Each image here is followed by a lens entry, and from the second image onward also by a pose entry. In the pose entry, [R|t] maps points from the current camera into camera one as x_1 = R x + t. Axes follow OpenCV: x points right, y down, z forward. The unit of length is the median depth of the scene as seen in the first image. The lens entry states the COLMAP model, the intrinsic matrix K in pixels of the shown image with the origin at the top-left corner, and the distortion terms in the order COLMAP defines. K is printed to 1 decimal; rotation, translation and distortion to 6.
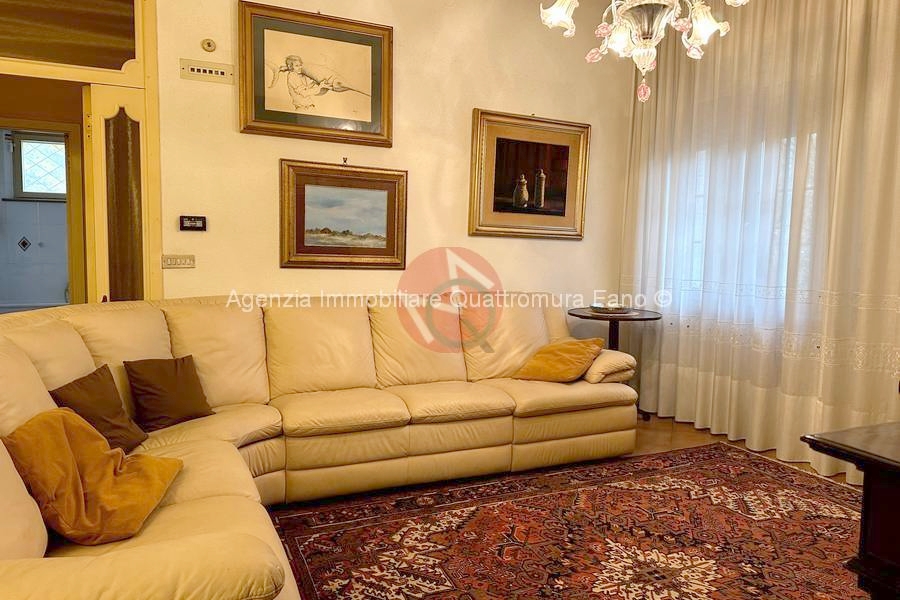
lens RADIAL K [[613.3, 0, 455.4], [0, 613.3, 300.1], [0, 0, 1]] dist [0.105062, -0.154947]
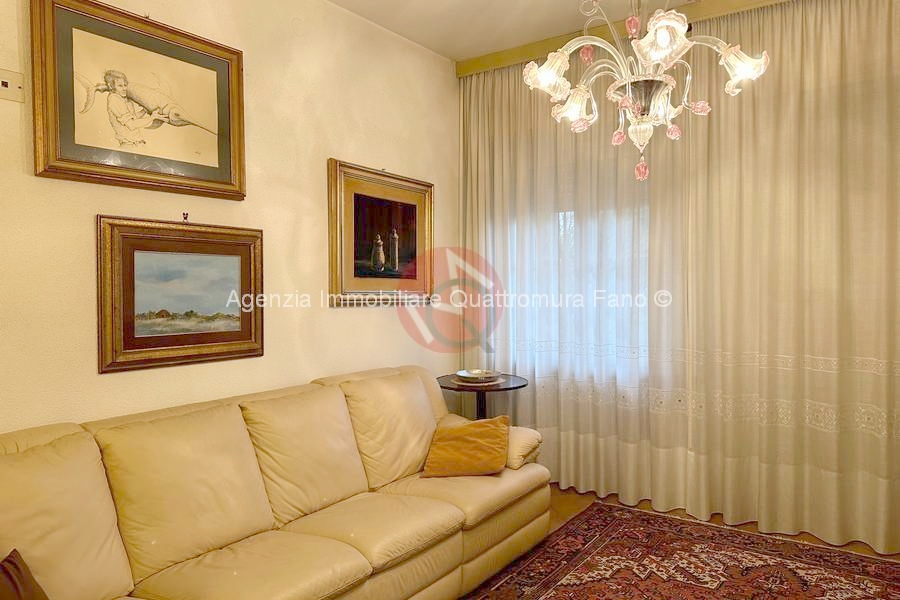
lens RADIAL K [[613.3, 0, 455.4], [0, 613.3, 300.1], [0, 0, 1]] dist [0.105062, -0.154947]
pose [[0.874060, -0.039353, 0.484222, -0.264456], [0.069236, 0.996630, -0.043980, -0.073768], [-0.480860, 0.071967, 0.873839, 0.208861]]
